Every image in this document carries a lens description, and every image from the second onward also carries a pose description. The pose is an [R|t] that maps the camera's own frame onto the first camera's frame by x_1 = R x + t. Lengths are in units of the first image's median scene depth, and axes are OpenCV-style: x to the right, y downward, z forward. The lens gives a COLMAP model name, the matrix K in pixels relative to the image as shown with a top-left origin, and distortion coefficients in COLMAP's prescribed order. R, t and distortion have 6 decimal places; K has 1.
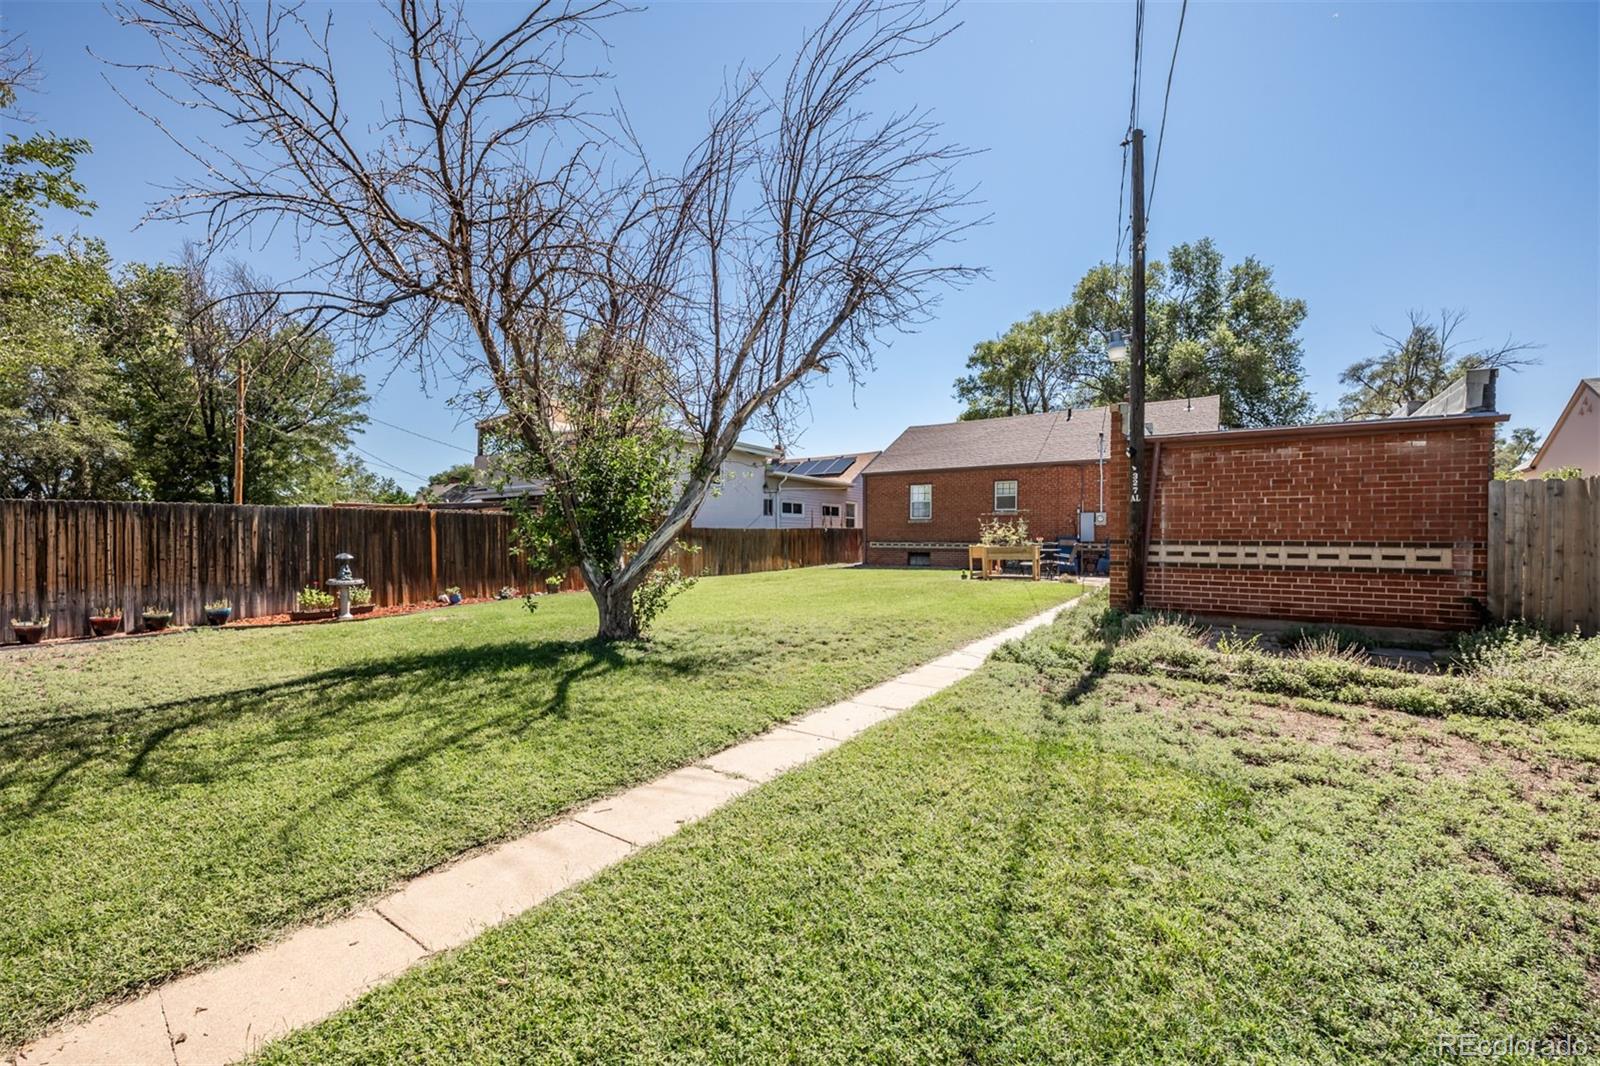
lens RADIAL K [[639.5, 0, 796.7], [0, 639.5, 540.0], [0, 0, 1]] dist [-0.013734, 0.000519]
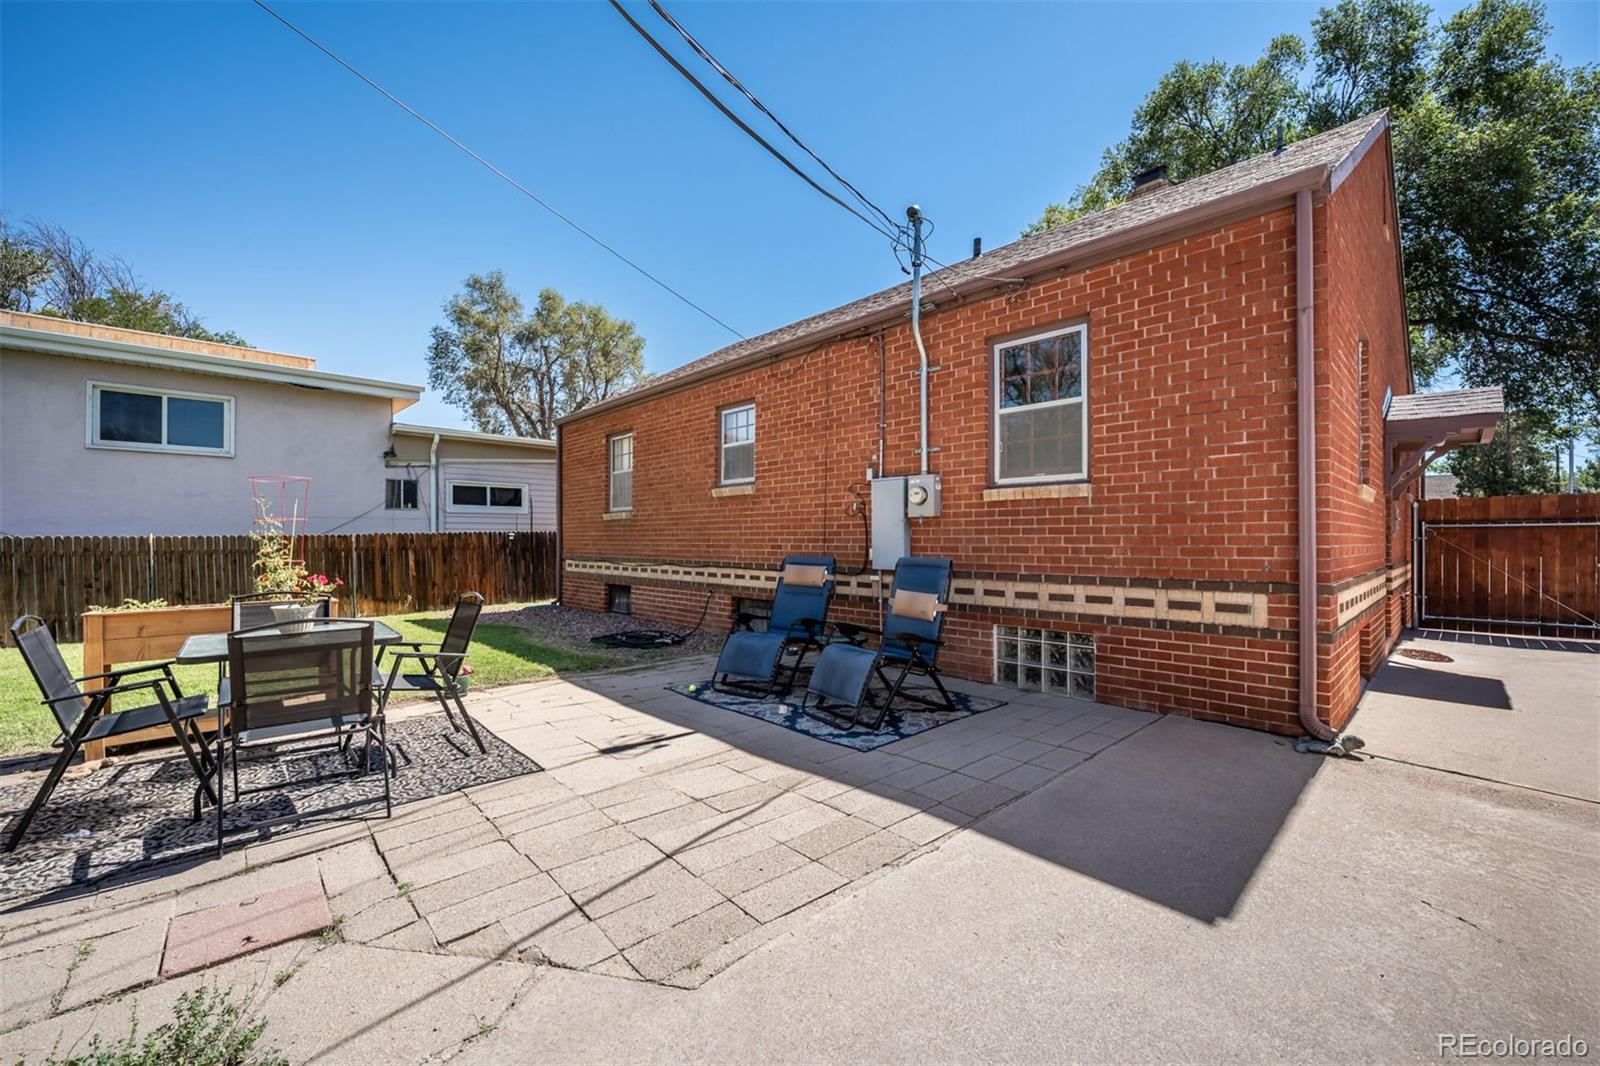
lens RADIAL K [[639.5, 0, 796.7], [0, 639.5, 540.0], [0, 0, 1]] dist [-0.013734, 0.000519]
pose [[0.977012, -0.007169, -0.213065, 0.359900], [0.006611, 0.999973, -0.003328, -0.008597], [0.213083, 0.001842, 0.977032, 0.513513]]
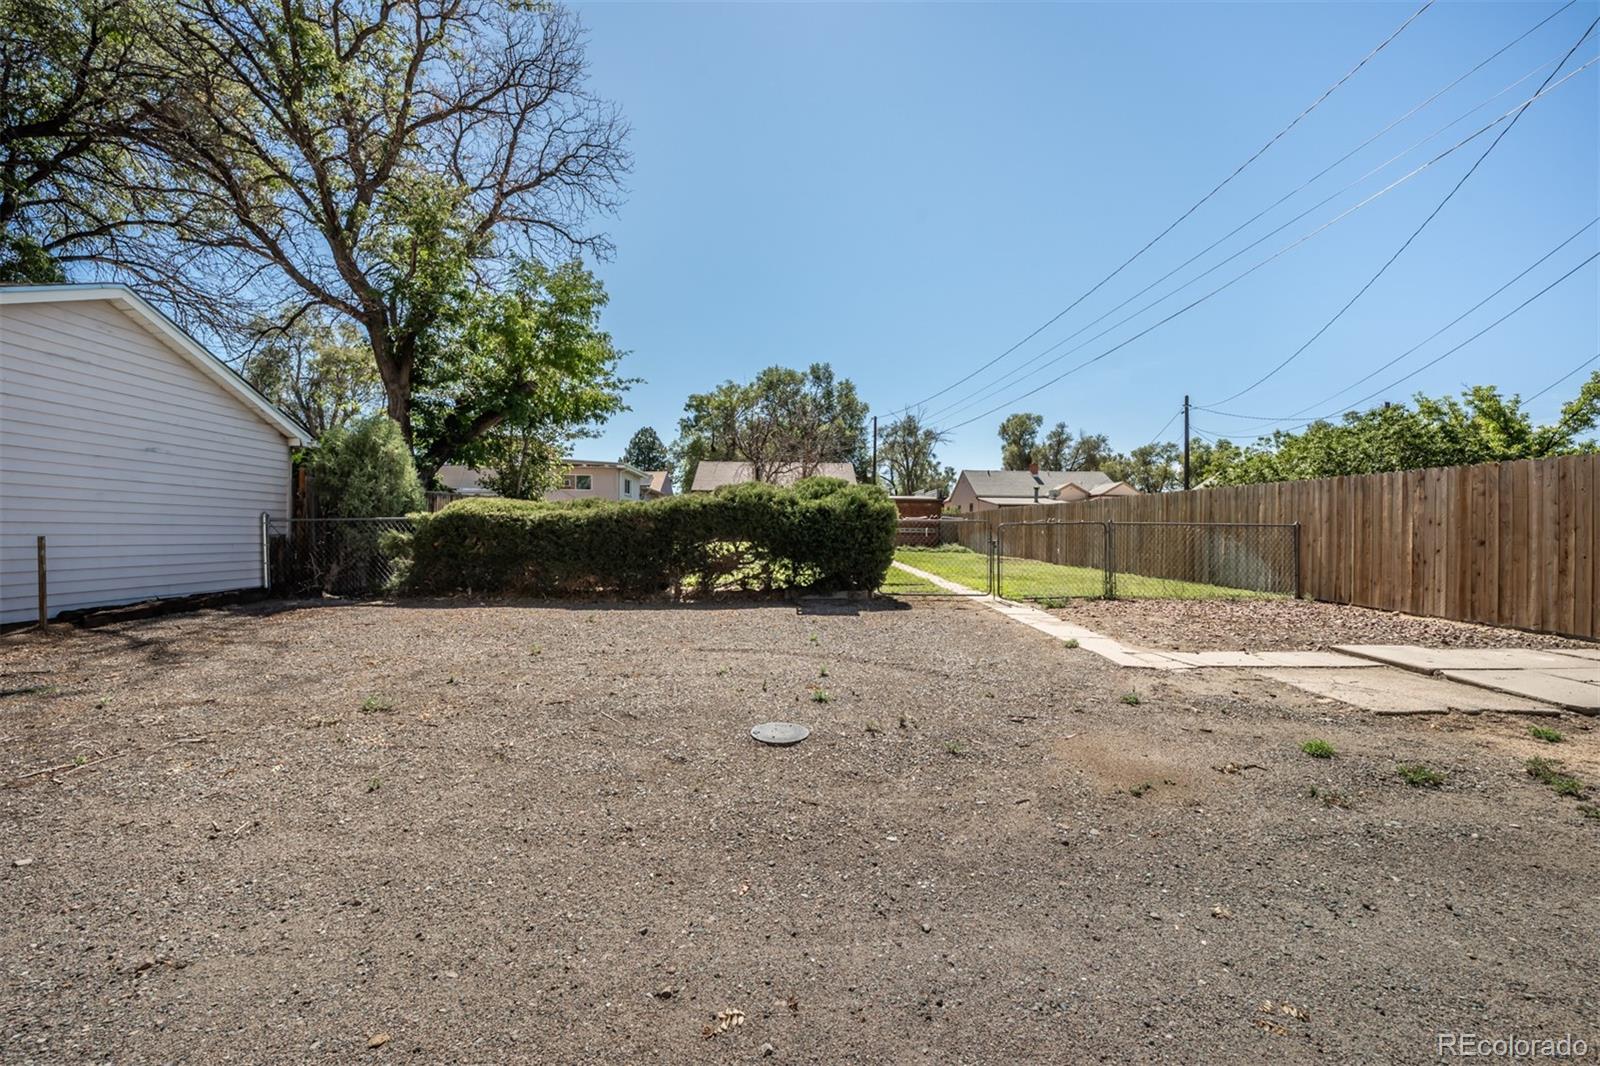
lens RADIAL K [[639.5, 0, 796.7], [0, 639.5, 540.0], [0, 0, 1]] dist [-0.013734, 0.000519]
pose [[0.811390, -0.001633, 0.584503, -0.656709], [-0.004732, 0.999945, 0.009361, 0.015238], [-0.584486, -0.010361, 0.811337, -0.575122]]
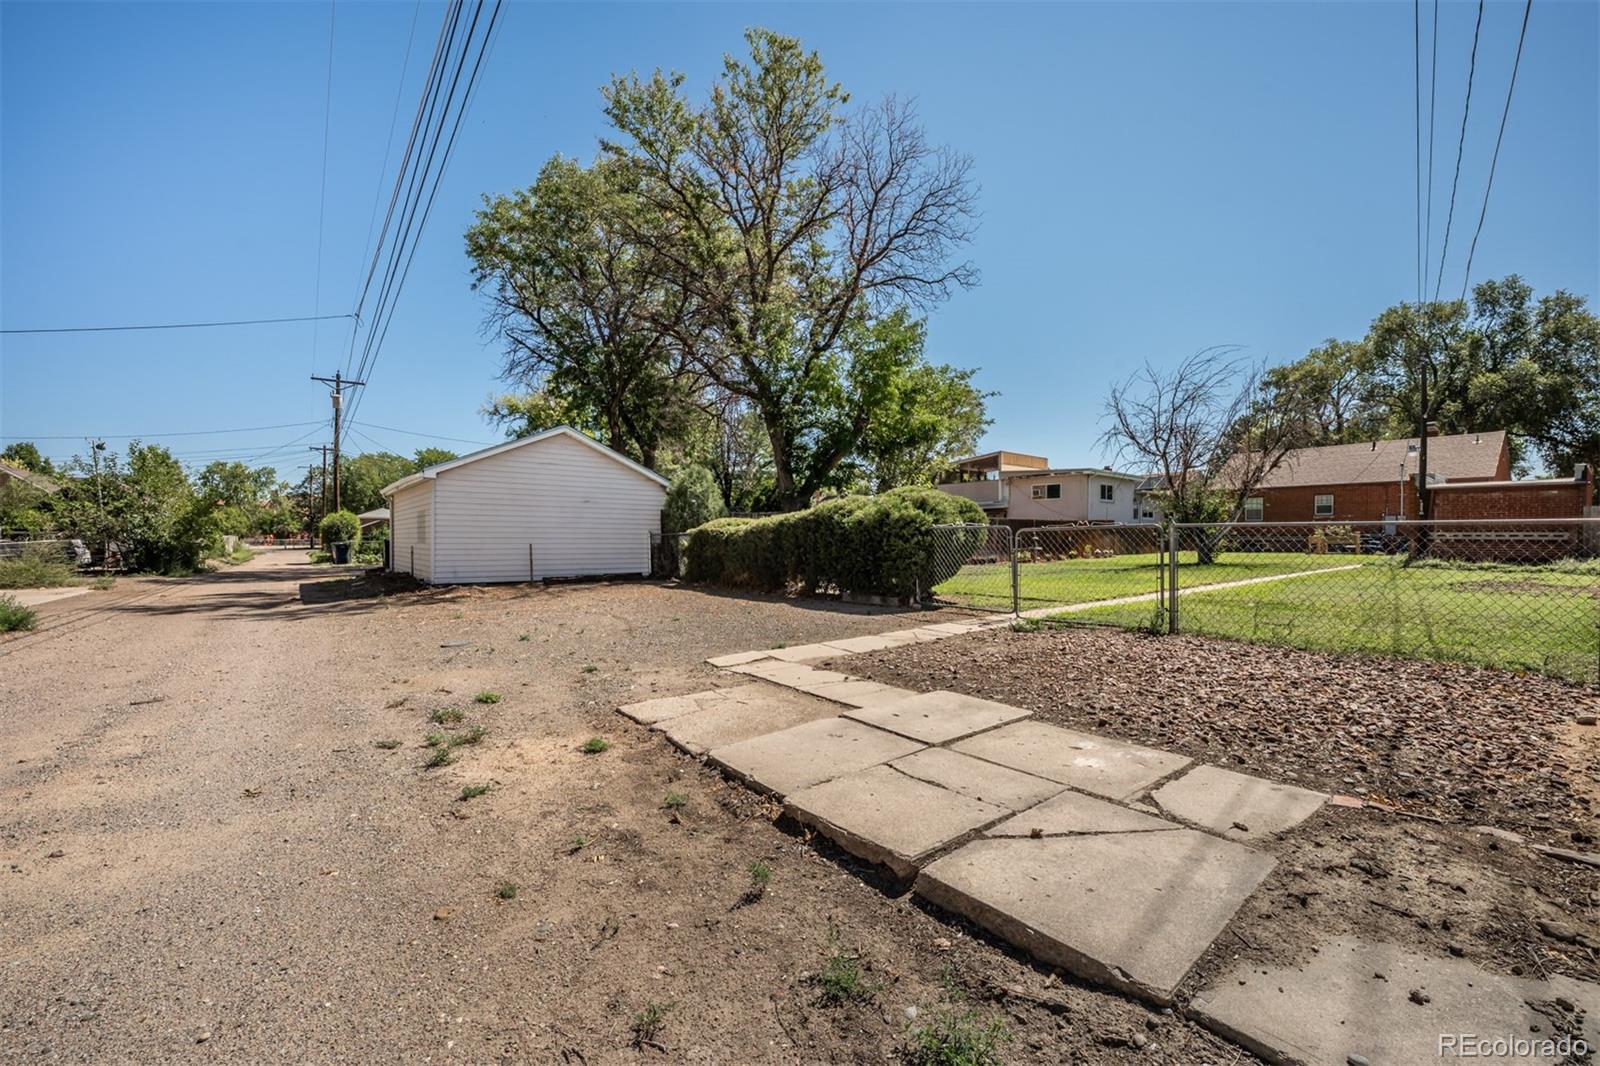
lens RADIAL K [[634.1, 0, 788.4], [0, 634.1, 544.9], [0, 0, 1]] dist [-0.013839, 0.000844]
pose [[0.947818, 0.002863, -0.318800, -0.330704], [-0.000739, 0.999977, 0.006783, 0.014215], [0.318812, -0.006193, 0.947798, -0.674752]]
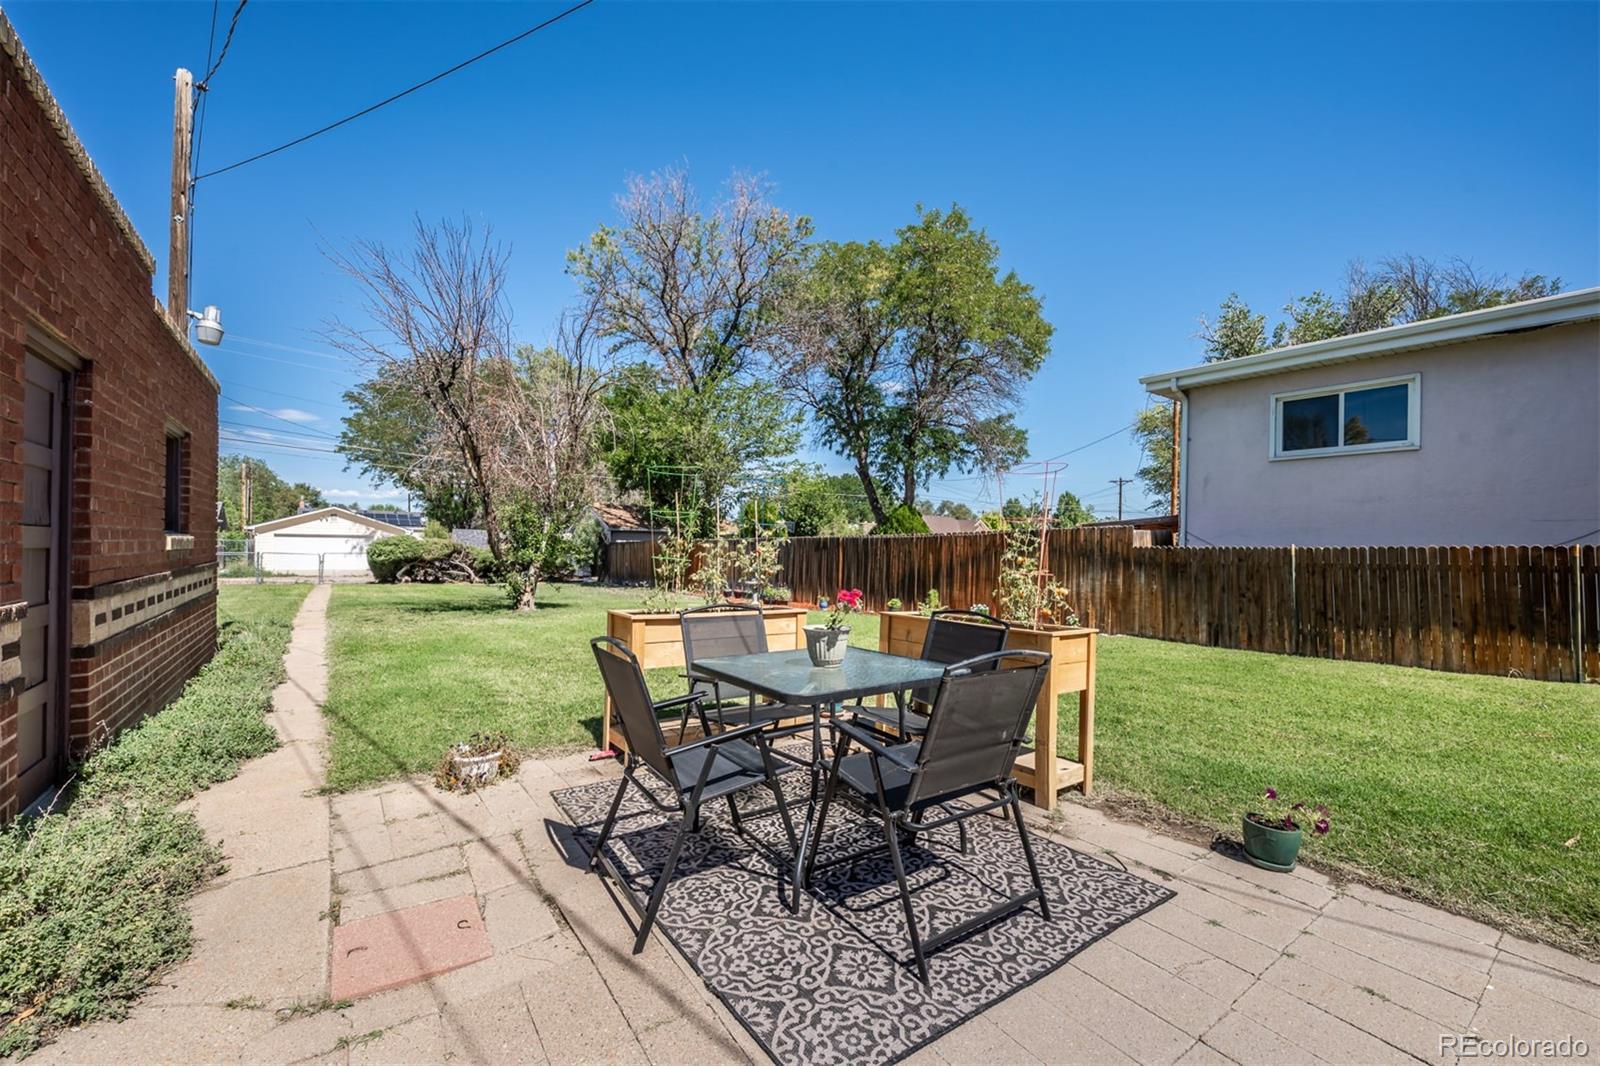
lens RADIAL K [[642.9, 0, 795.5], [0, 642.9, 550.4], [0, 0, 1]] dist [-0.013855, 0.000217]
pose [[-0.333336, -0.004451, -0.942798, 0.331579], [-0.017044, 0.999854, 0.001306, -0.008641], [0.942654, 0.016504, -0.333363, 0.645517]]
